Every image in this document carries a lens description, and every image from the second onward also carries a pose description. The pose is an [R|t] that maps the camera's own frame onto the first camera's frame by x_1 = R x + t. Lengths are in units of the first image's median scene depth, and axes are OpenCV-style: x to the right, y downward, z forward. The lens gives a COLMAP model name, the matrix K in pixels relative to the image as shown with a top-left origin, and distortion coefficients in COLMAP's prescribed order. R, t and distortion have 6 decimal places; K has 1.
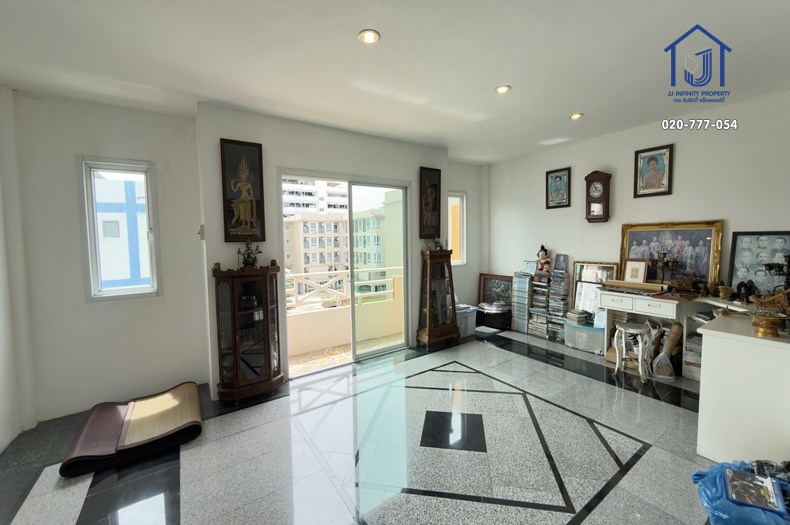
lens RADIAL K [[314.9, 0, 396.4], [0, 314.9, 246.6], [0, 0, 1]] dist [0.001228, -0.000034]
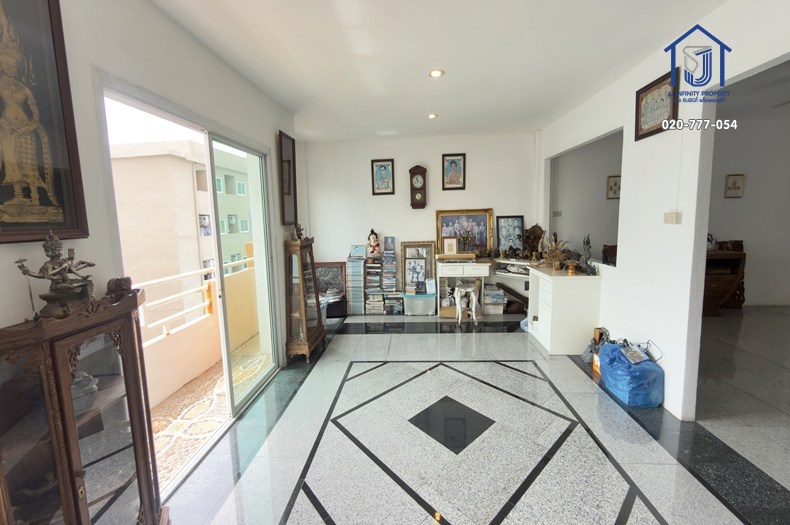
lens RADIAL K [[314.9, 0, 396.4], [0, 314.9, 246.6], [0, 0, 1]] dist [0.001228, -0.000034]
pose [[0.617598, -0.075539, 0.782858, -0.375632], [0.041867, 0.997123, 0.063184, -0.011271], [-0.785379, -0.006246, 0.618984, 0.318898]]
